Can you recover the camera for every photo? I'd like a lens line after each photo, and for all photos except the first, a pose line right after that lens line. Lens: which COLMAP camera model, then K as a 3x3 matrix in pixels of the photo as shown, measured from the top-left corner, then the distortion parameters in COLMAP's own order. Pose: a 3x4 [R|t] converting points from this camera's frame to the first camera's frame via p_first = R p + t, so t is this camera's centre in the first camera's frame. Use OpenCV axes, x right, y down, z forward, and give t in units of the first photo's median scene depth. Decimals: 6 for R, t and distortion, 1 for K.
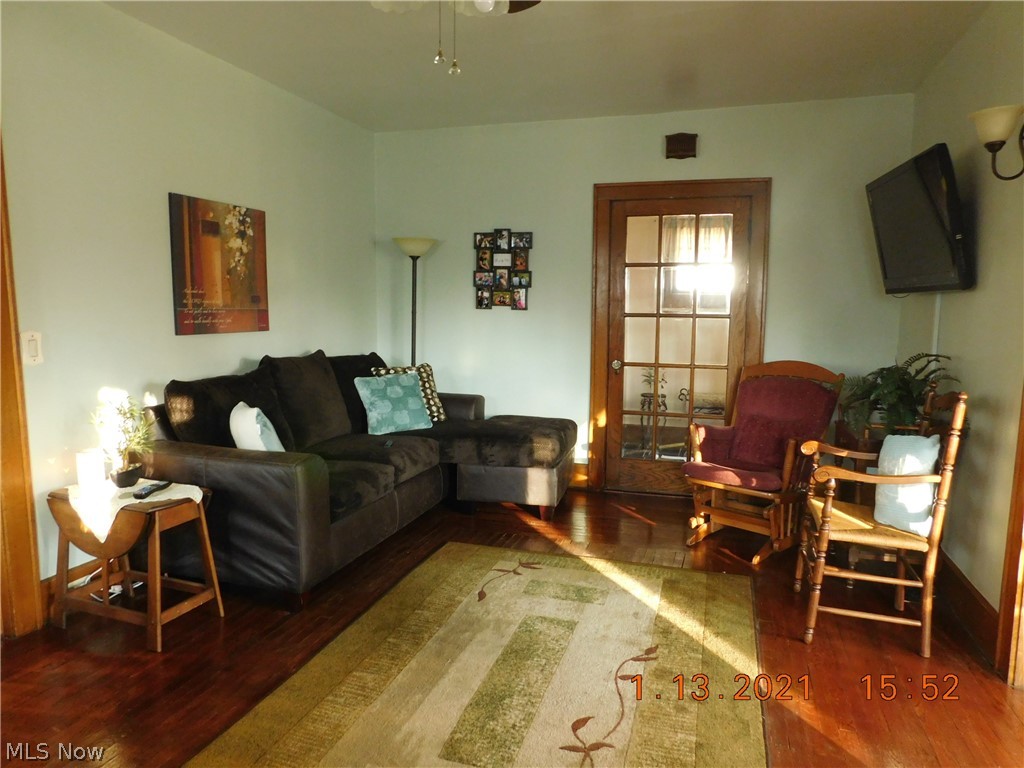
lens RADIAL K [[673.2, 0, 509.3], [0, 673.2, 384.9], [0, 0, 1]] dist [-0.064384, 0.043571]
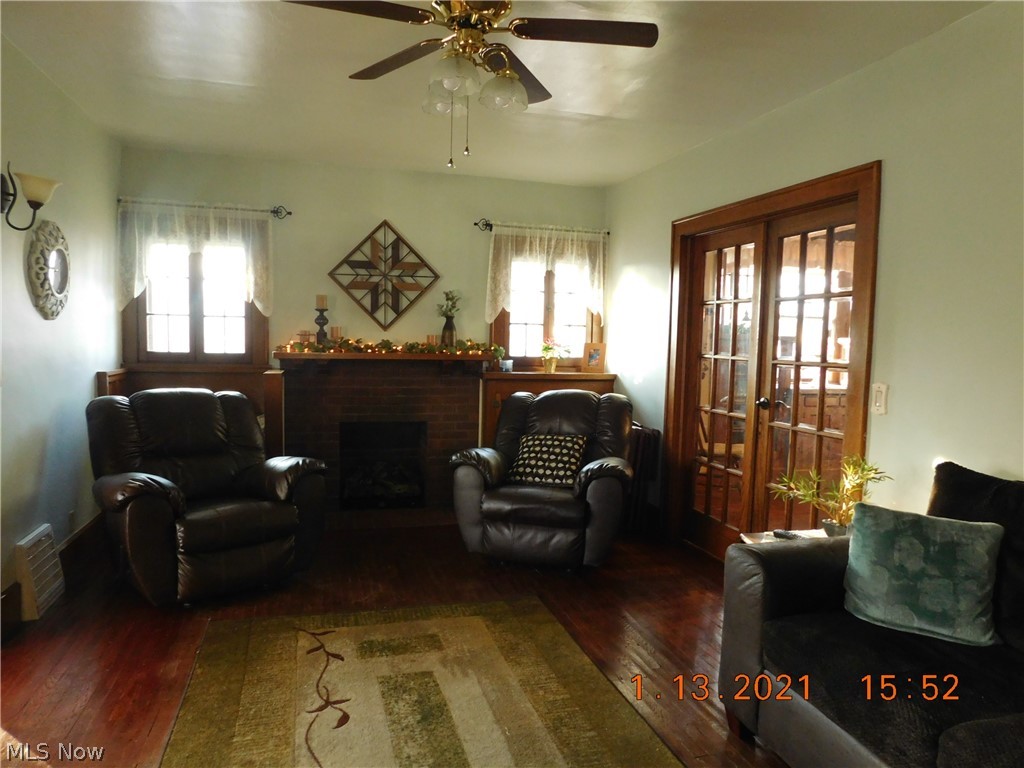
lens RADIAL K [[673.2, 0, 510.8], [0, 673.2, 385.5], [0, 0, 1]] dist [-0.064384, 0.043571]
pose [[-0.828546, 0.009709, -0.559837, 0.482669], [-0.100301, 0.981103, 0.165459, -0.244235], [0.550864, 0.193243, -0.811915, 1.924905]]
